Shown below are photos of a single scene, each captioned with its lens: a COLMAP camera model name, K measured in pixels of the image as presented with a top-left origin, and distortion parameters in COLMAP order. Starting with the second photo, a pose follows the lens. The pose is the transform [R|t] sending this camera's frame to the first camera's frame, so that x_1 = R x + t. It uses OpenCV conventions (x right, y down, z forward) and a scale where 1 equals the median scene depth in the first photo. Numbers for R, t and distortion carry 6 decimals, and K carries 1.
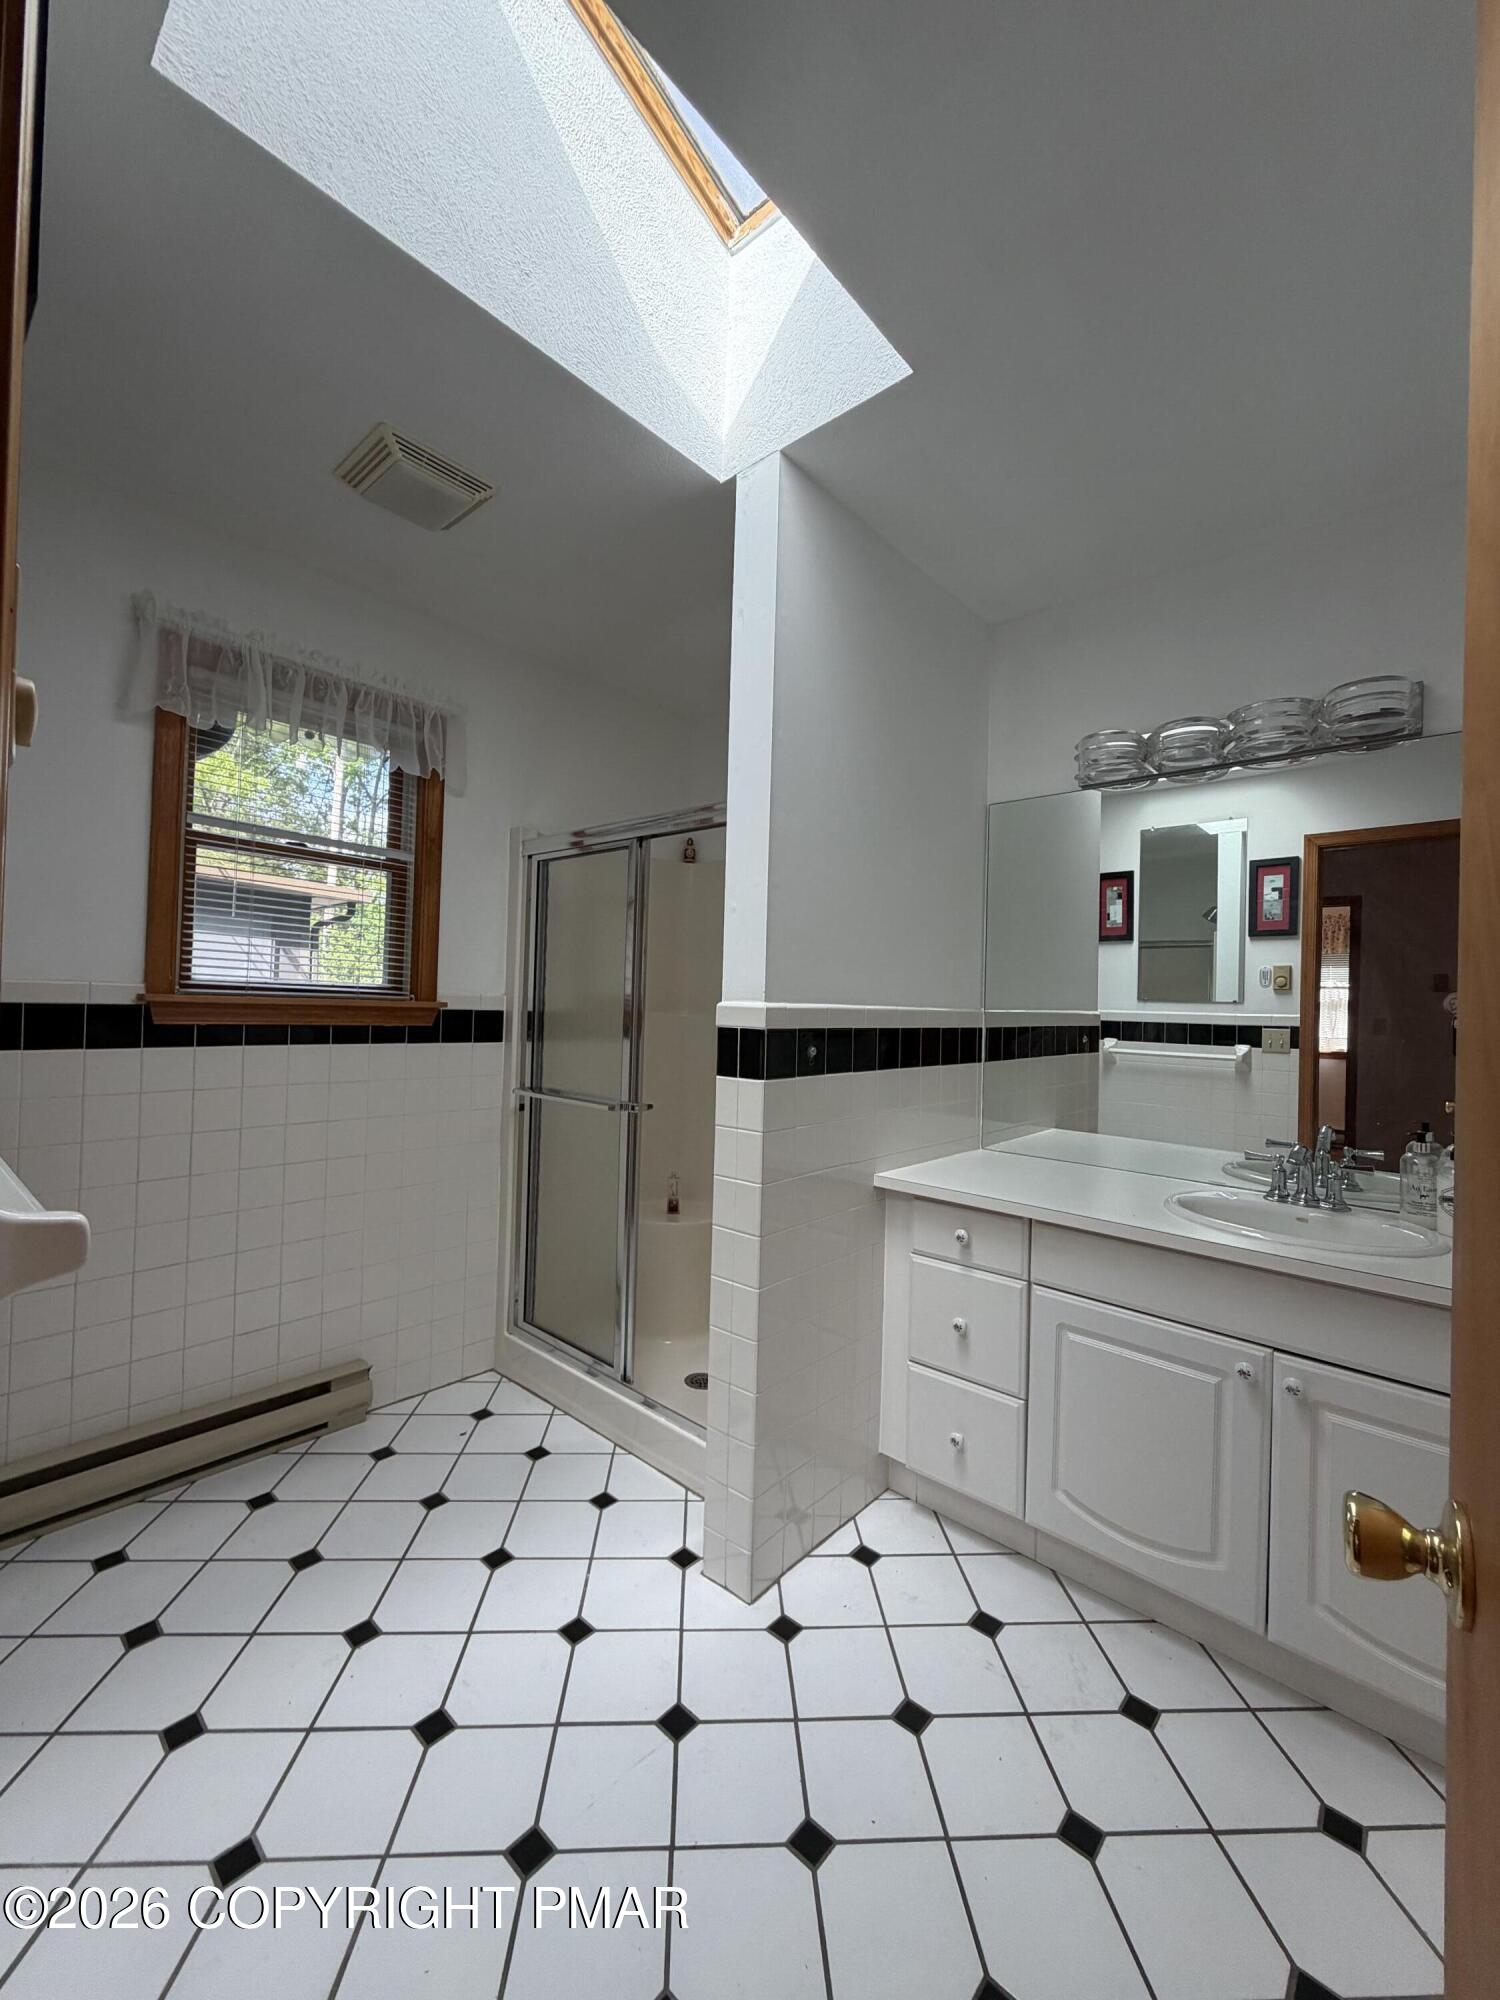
lens RADIAL K [[797.7, 0, 751.2], [0, 797.7, 996.7], [0, 0, 1]] dist [0.000360, -0.000189]
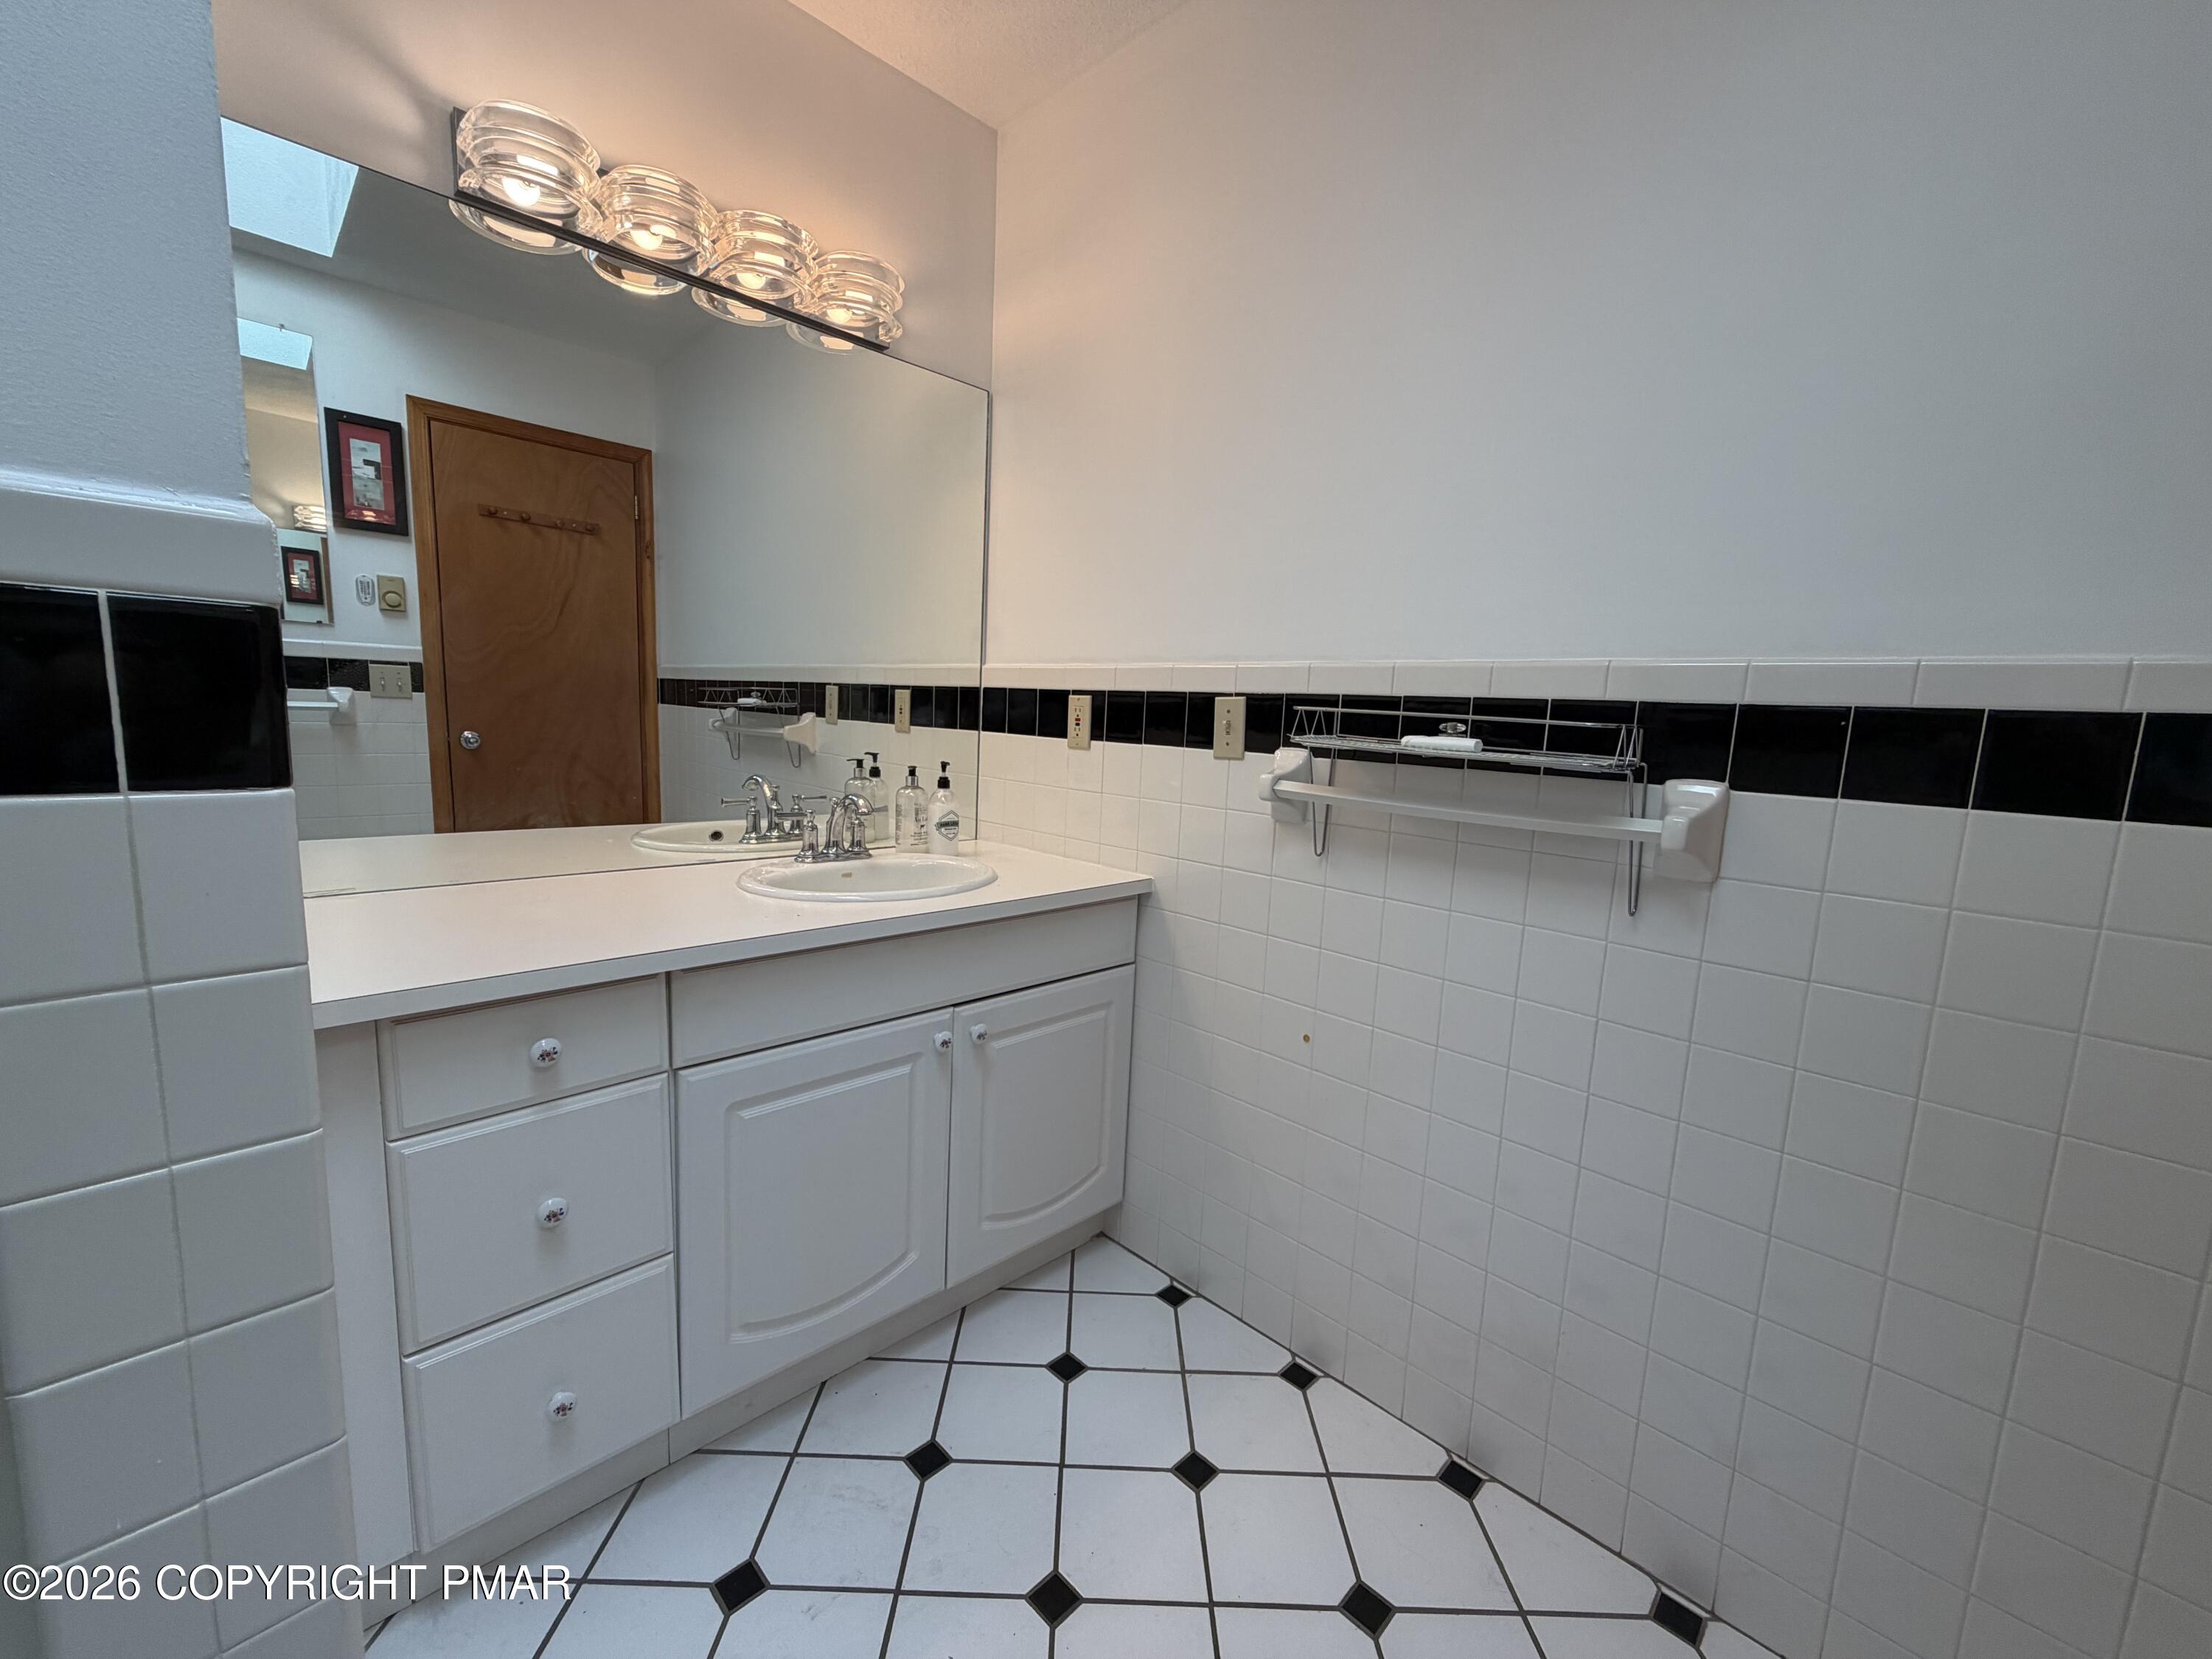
lens RADIAL K [[882.3, 0, 1106.1], [0, 882.3, 834.1], [0, 0, 1]] dist [0.000360, -0.000189]
pose [[0.062252, -0.164419, 0.984424, -0.121022], [-0.052509, 0.984432, 0.167741, 0.022955], [-0.996678, -0.062133, 0.052649, 0.296854]]
